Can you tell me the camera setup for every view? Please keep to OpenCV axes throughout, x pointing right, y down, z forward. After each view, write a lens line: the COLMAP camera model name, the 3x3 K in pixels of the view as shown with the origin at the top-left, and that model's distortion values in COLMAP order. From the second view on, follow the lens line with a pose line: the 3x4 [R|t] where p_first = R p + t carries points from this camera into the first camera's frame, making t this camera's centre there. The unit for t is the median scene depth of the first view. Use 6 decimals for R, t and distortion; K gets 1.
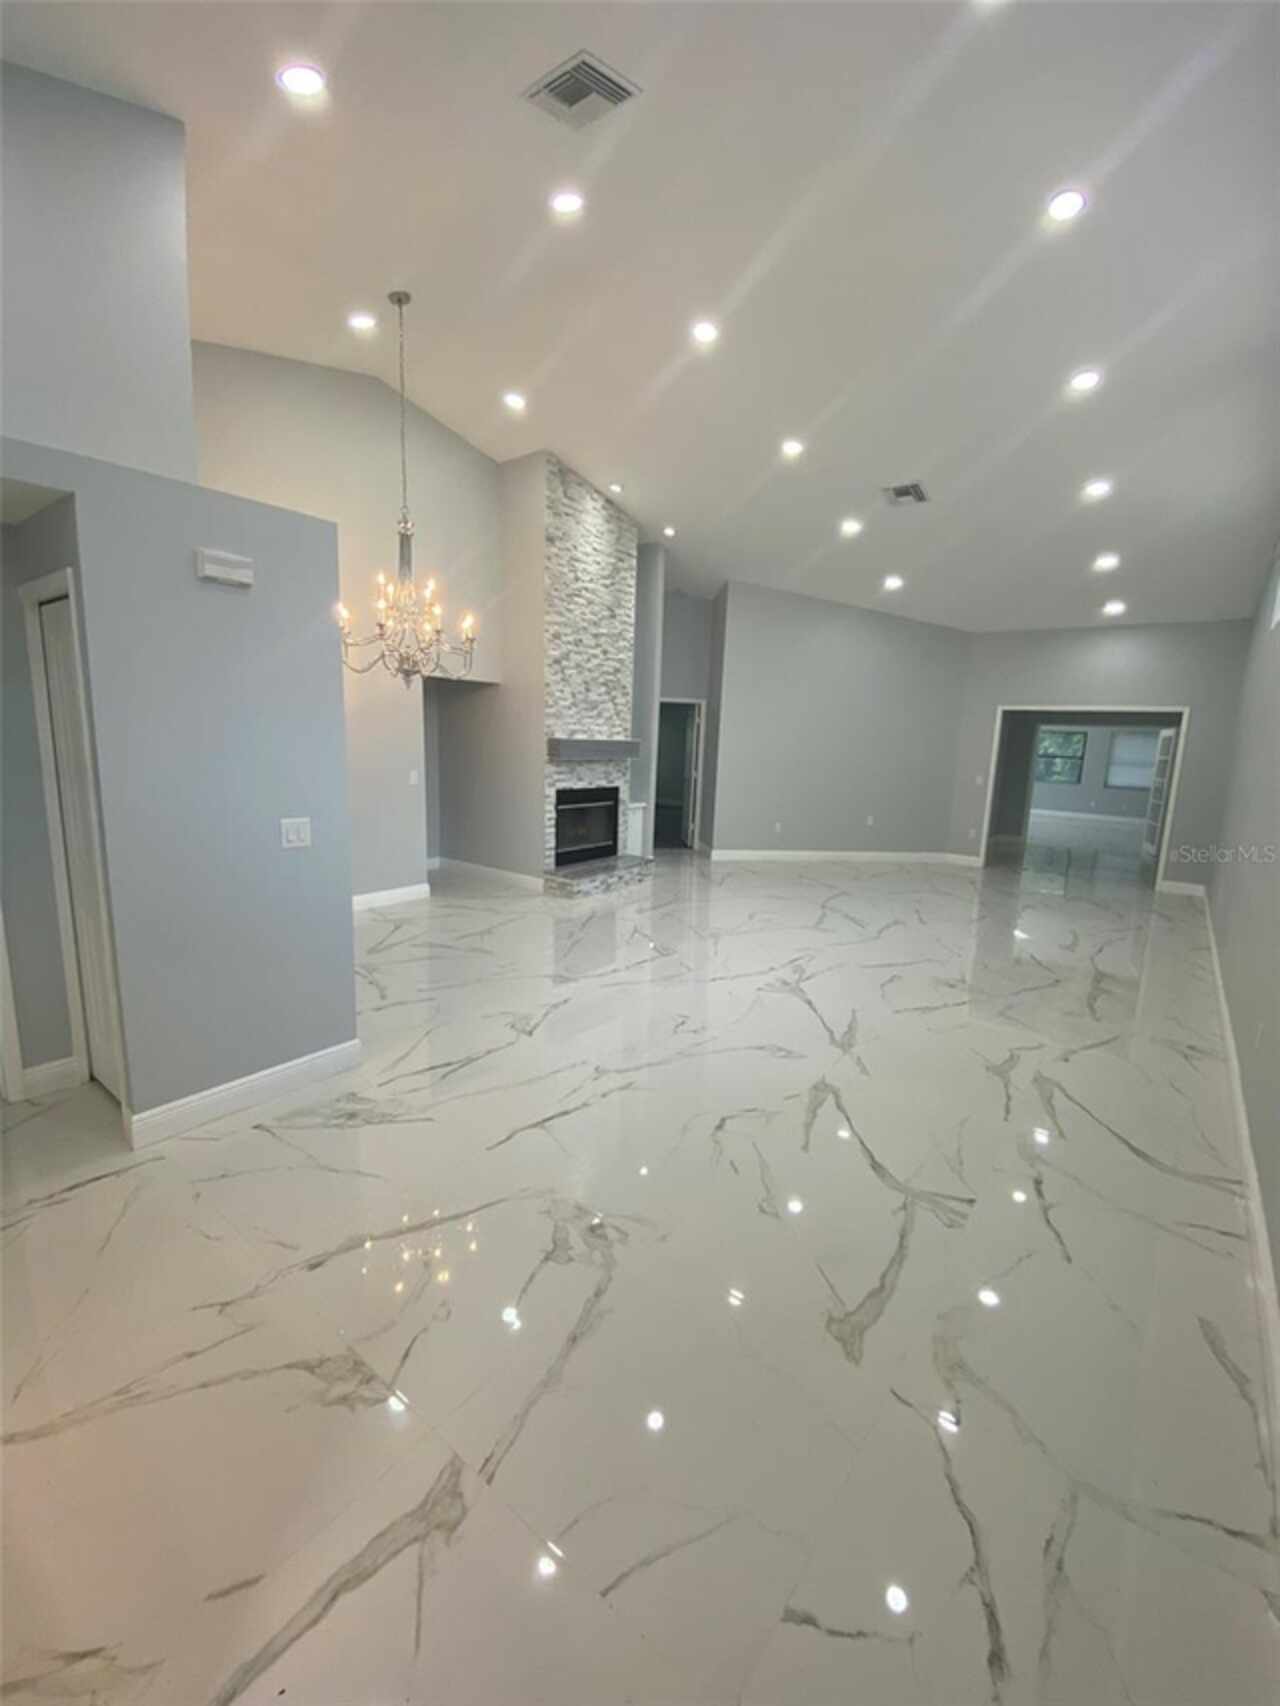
lens RADIAL K [[699.4, 0, 636.0], [0, 699.4, 860.2], [0, 0, 1]] dist [0.013139, -0.001917]
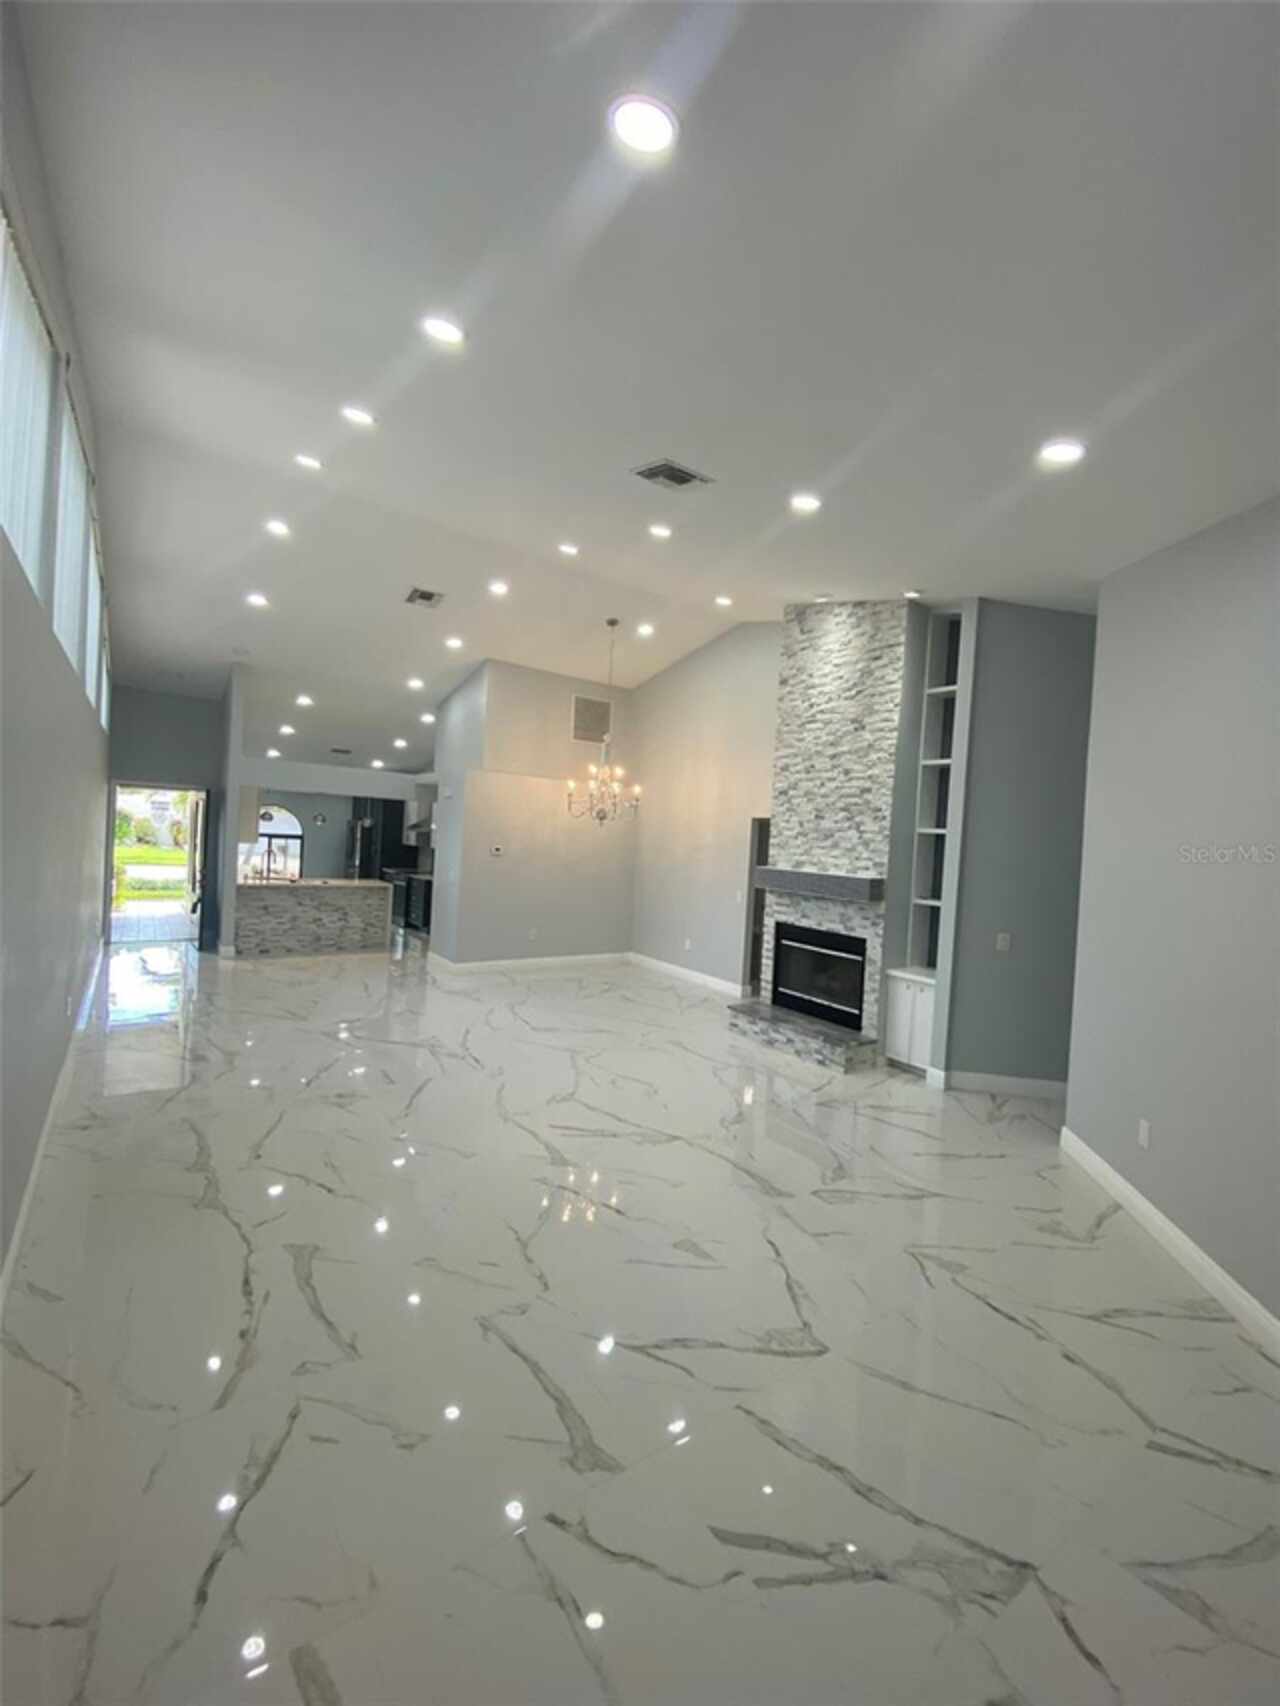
lens RADIAL K [[699.4, 0, 639.2], [0, 699.4, 839.8], [0, 0, 1]] dist [0.013139, -0.001917]
pose [[-0.300299, -0.048956, -0.952588, 0.841699], [-0.235432, 0.971587, 0.024286, -0.184462], [0.924334, 0.231562, -0.303292, 1.066429]]
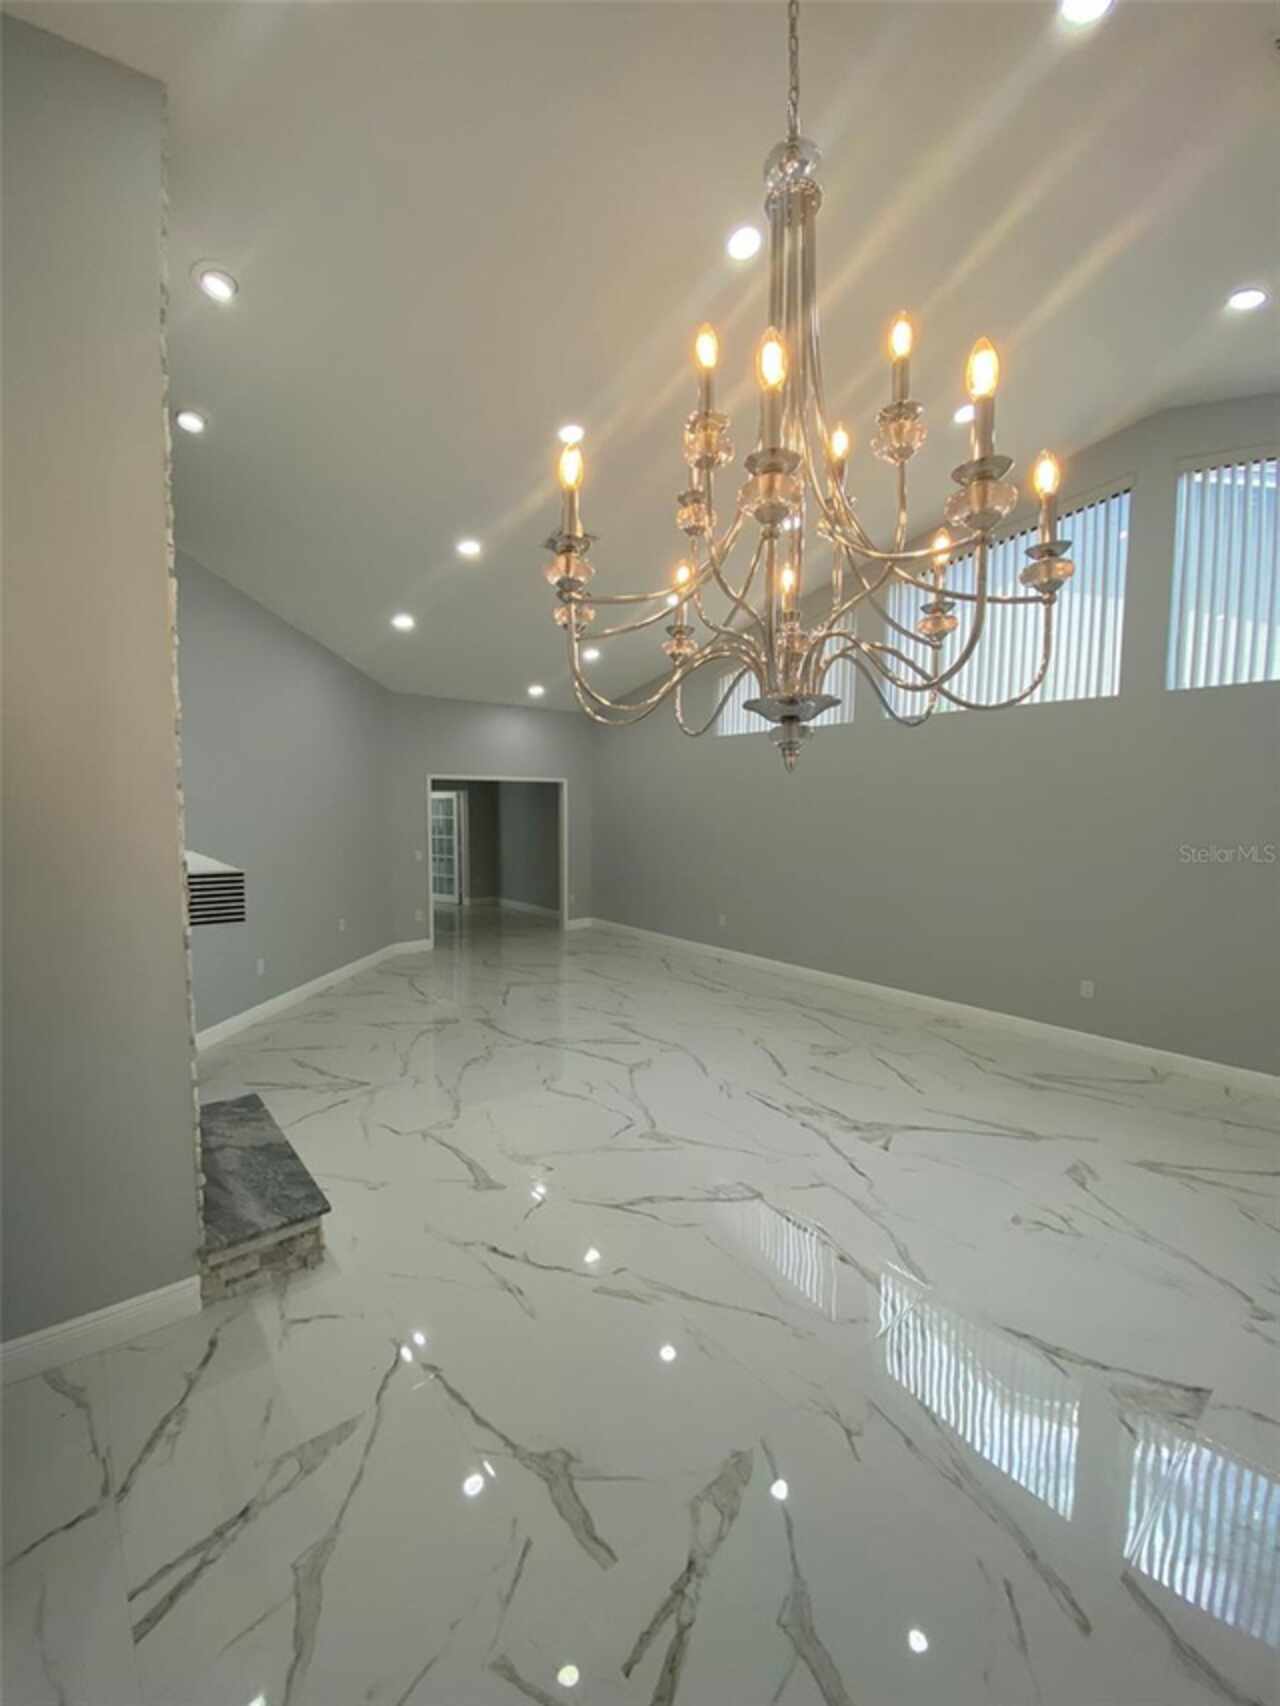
lens RADIAL K [[699.4, 0, 652.8], [0, 699.4, 852.4], [0, 0, 1]] dist [0.013139, -0.001917]
pose [[0.211204, -0.113201, 0.970865, -0.406268], [0.183731, 0.980163, 0.074316, -0.167346], [-0.960018, 0.162683, 0.227813, 0.656430]]
